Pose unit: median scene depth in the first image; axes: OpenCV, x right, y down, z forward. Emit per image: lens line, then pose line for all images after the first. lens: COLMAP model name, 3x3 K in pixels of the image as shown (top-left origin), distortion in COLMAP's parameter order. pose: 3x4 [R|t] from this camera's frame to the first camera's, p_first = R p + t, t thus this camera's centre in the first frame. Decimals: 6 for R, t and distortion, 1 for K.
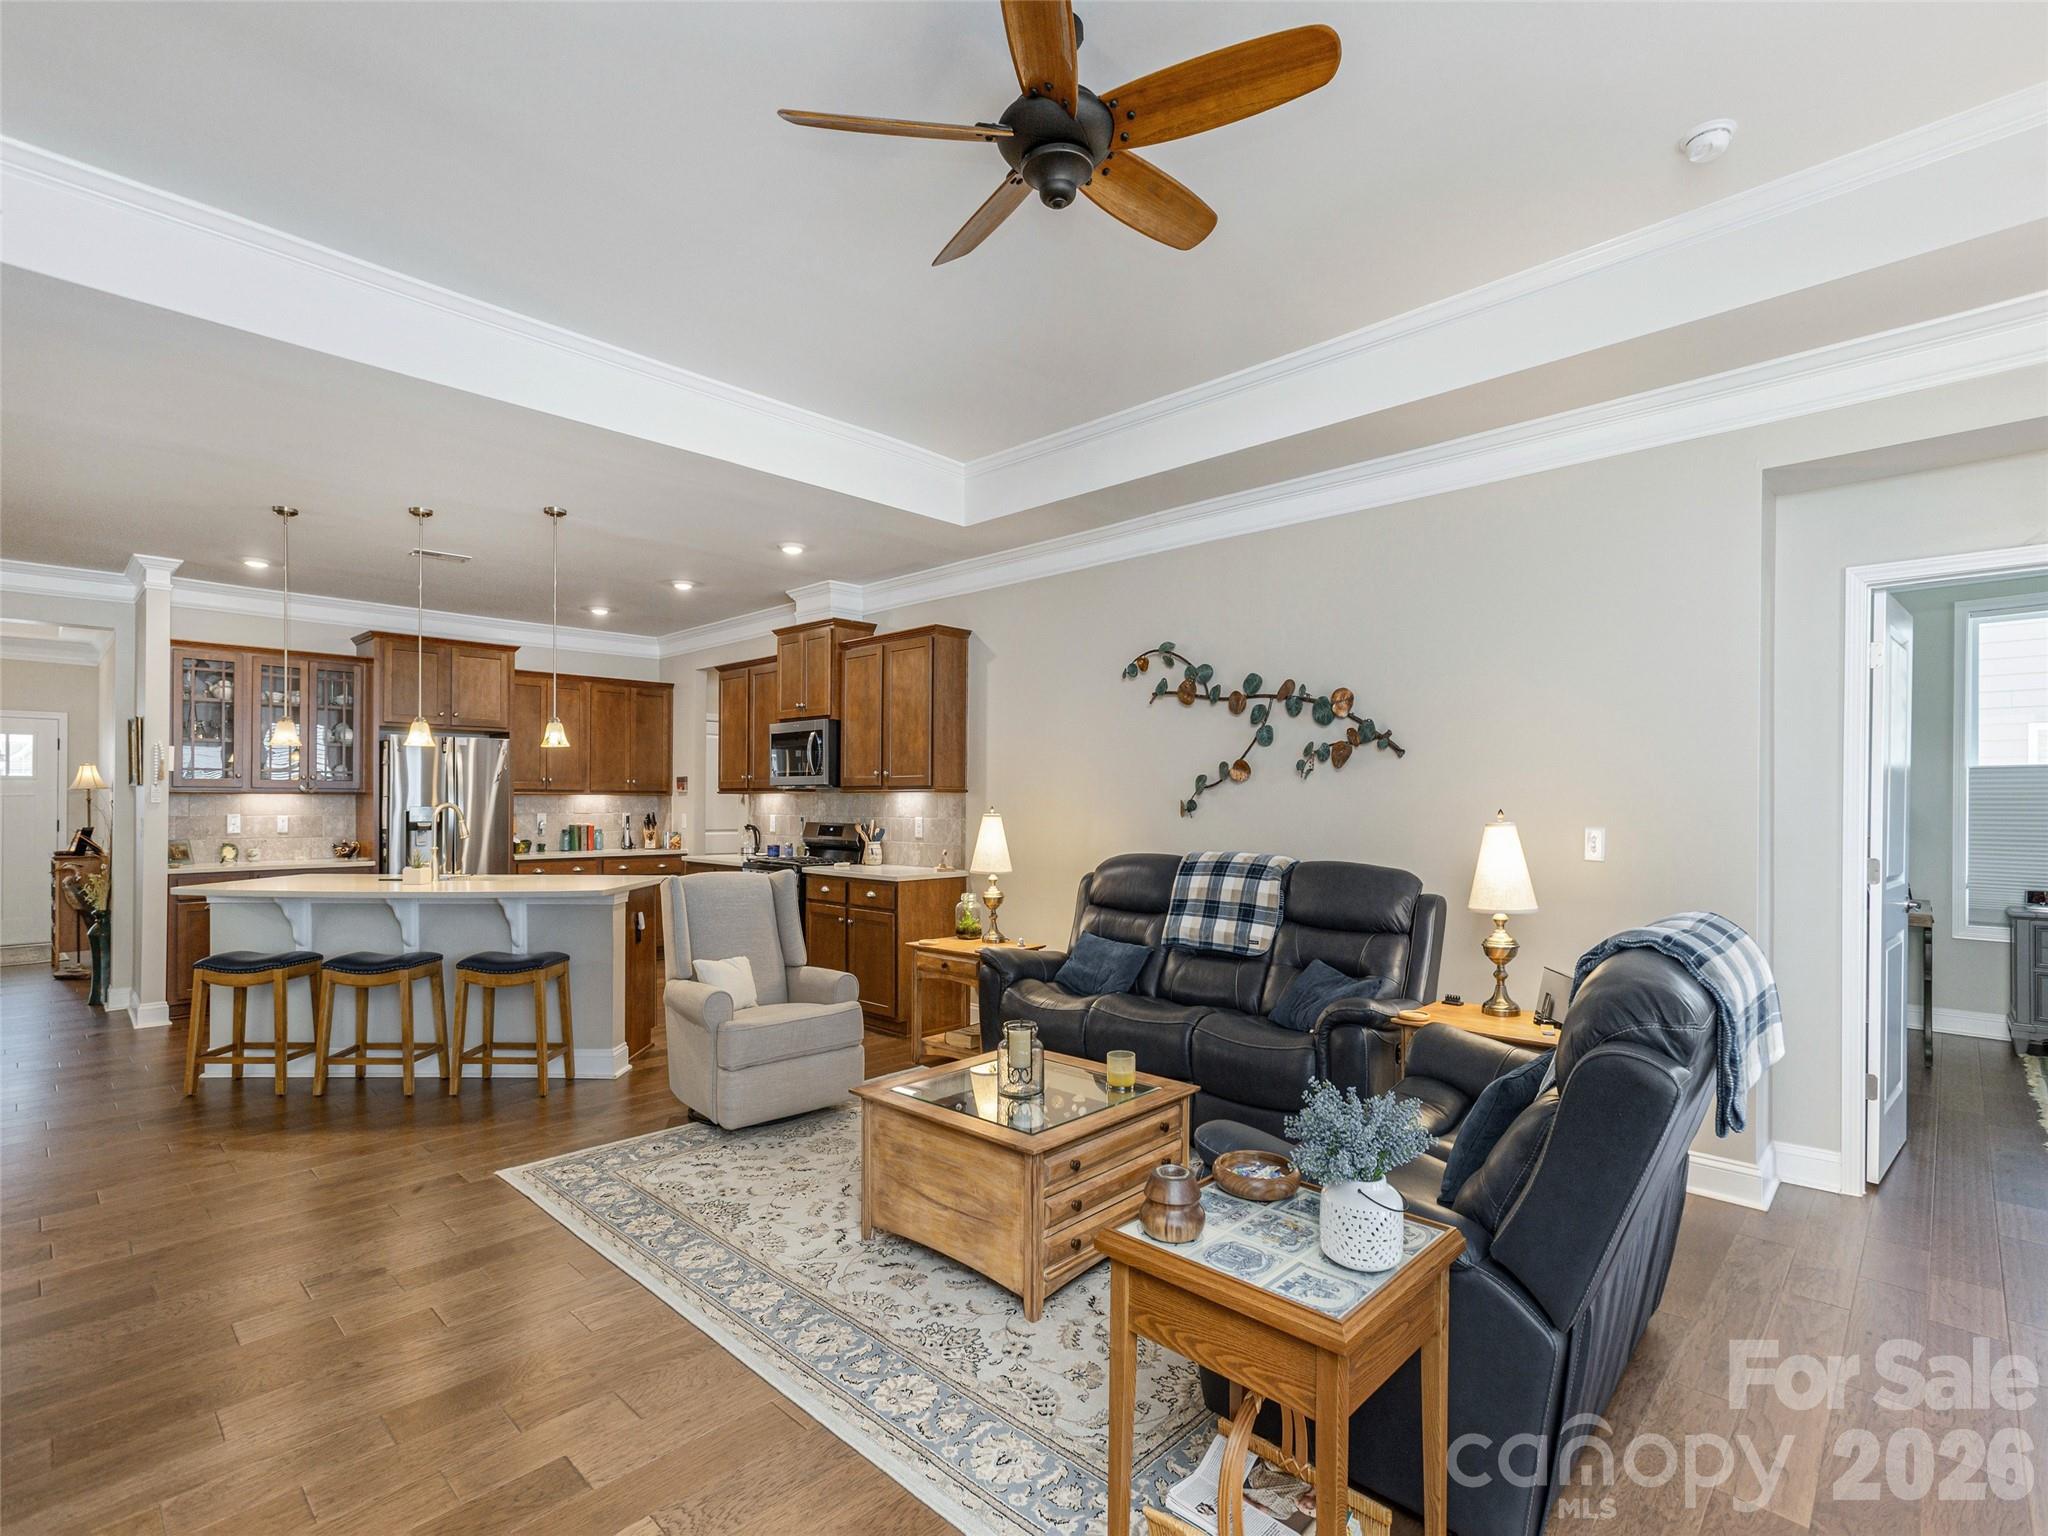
lens RADIAL K [[983.5, 0, 1033.8], [0, 983.5, 796.7], [0, 0, 1]] dist [0.002193, 0.000432]
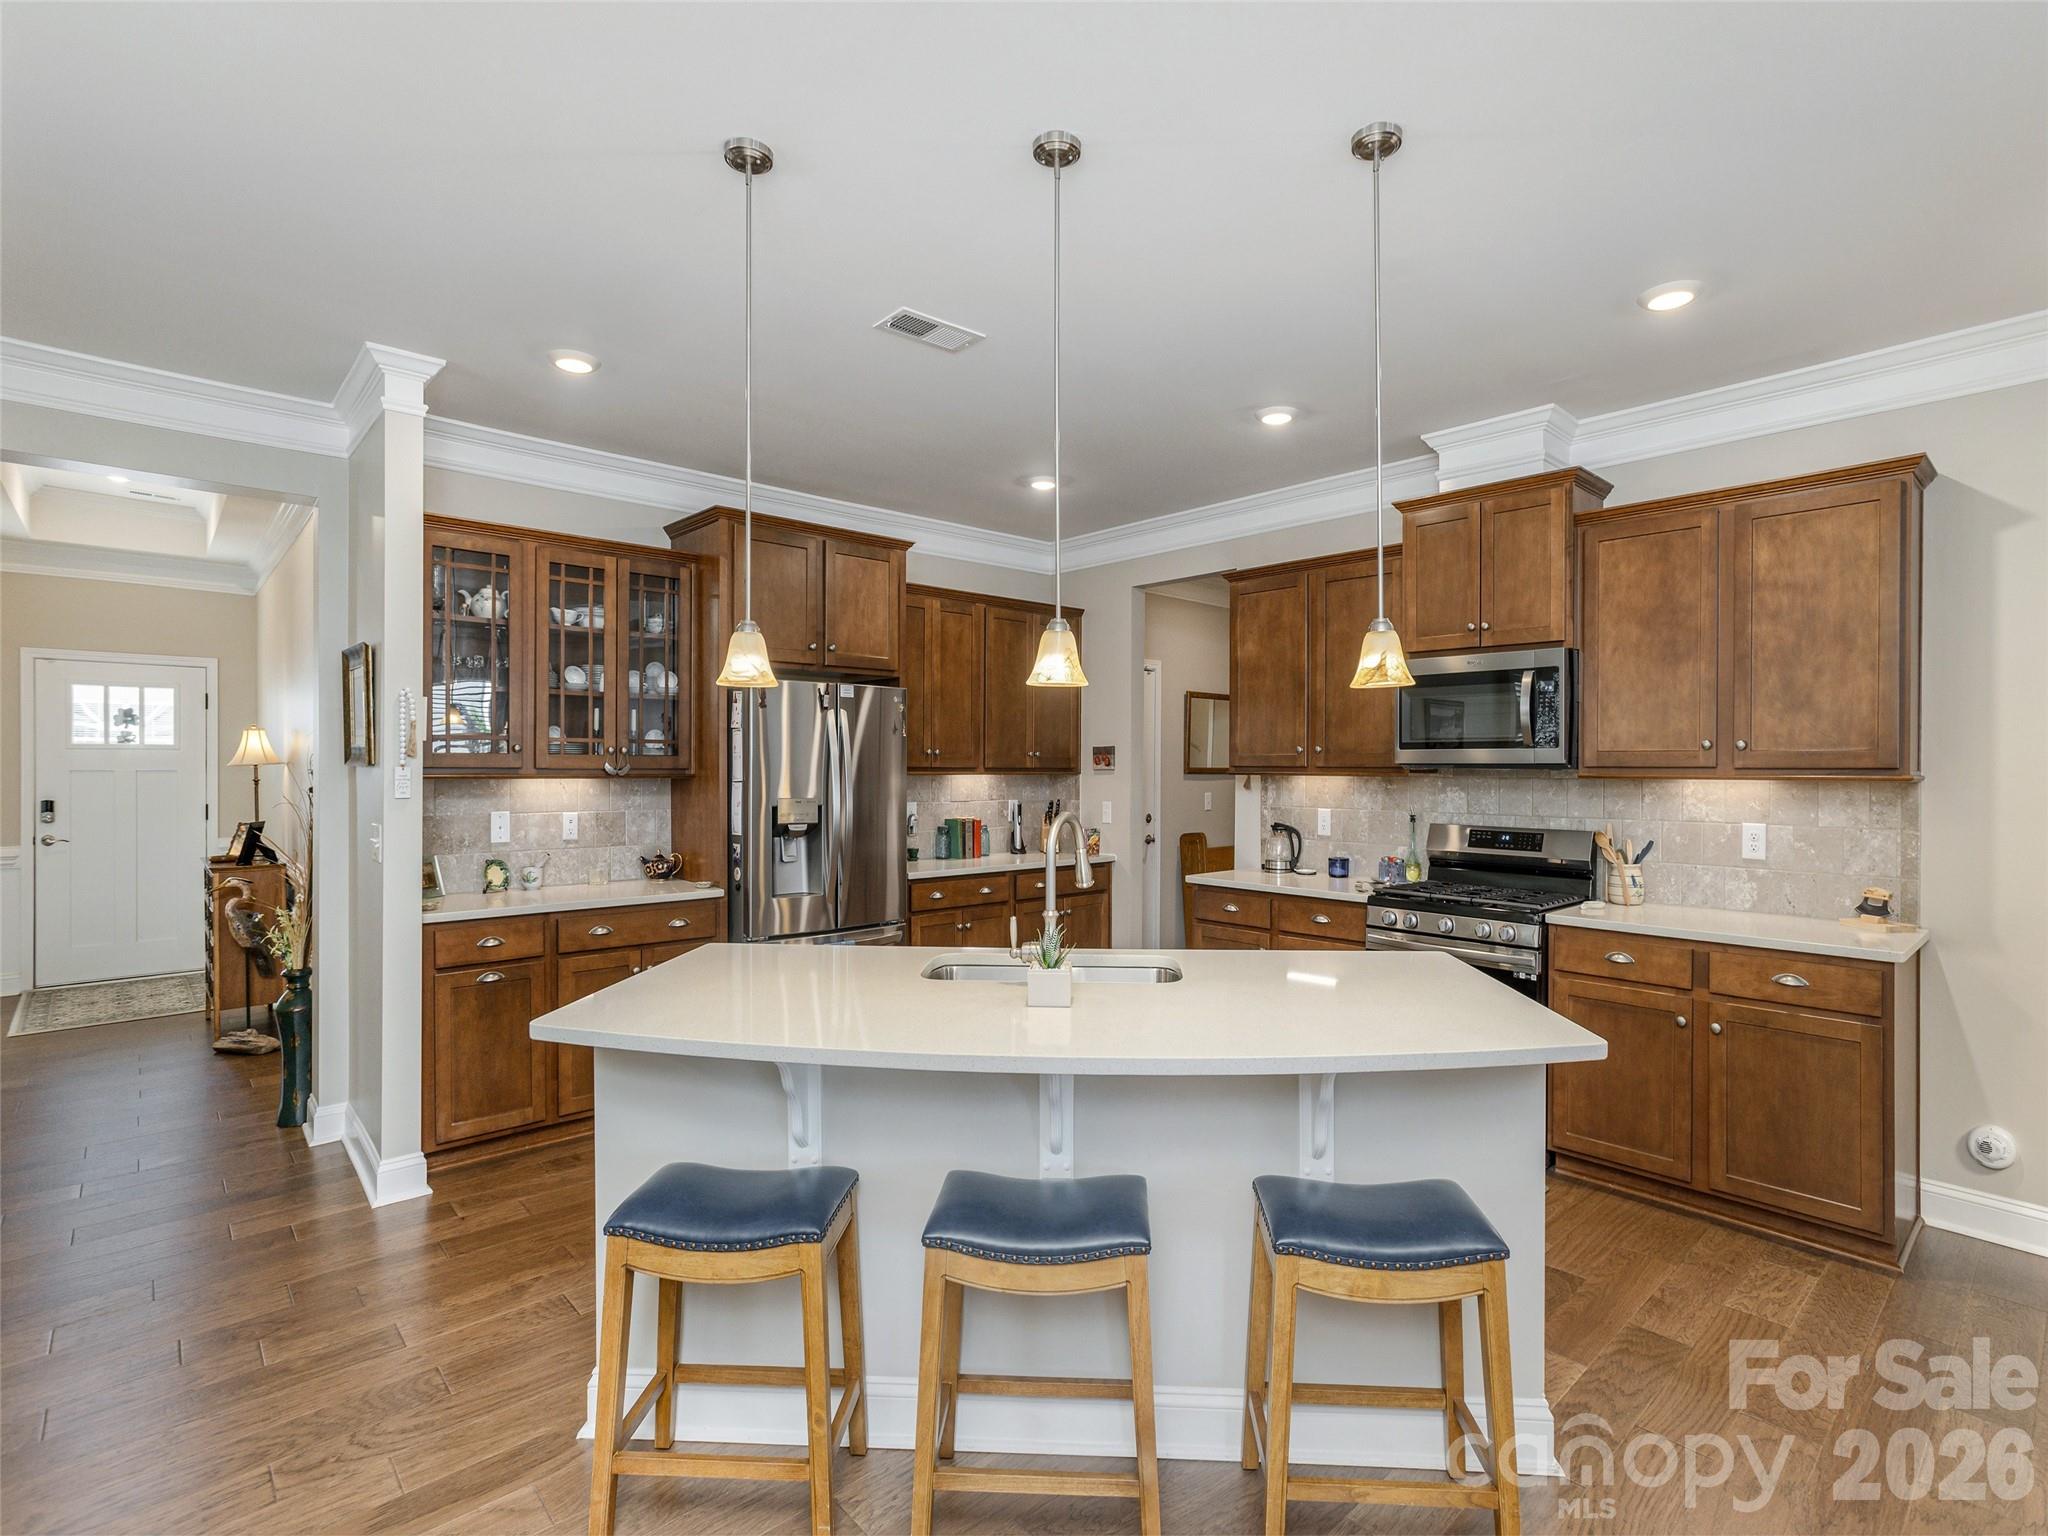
lens RADIAL K [[969.7, 0, 1088.9], [0, 969.7, 768.3], [0, 0, 1]] dist [-0.043097, 0.012366]
pose [[0.999910, 0.000234, -0.013411, -0.438927], [-0.000136, 0.999973, 0.007323, -0.012864], [0.013412, -0.007320, 0.999883, 0.415379]]
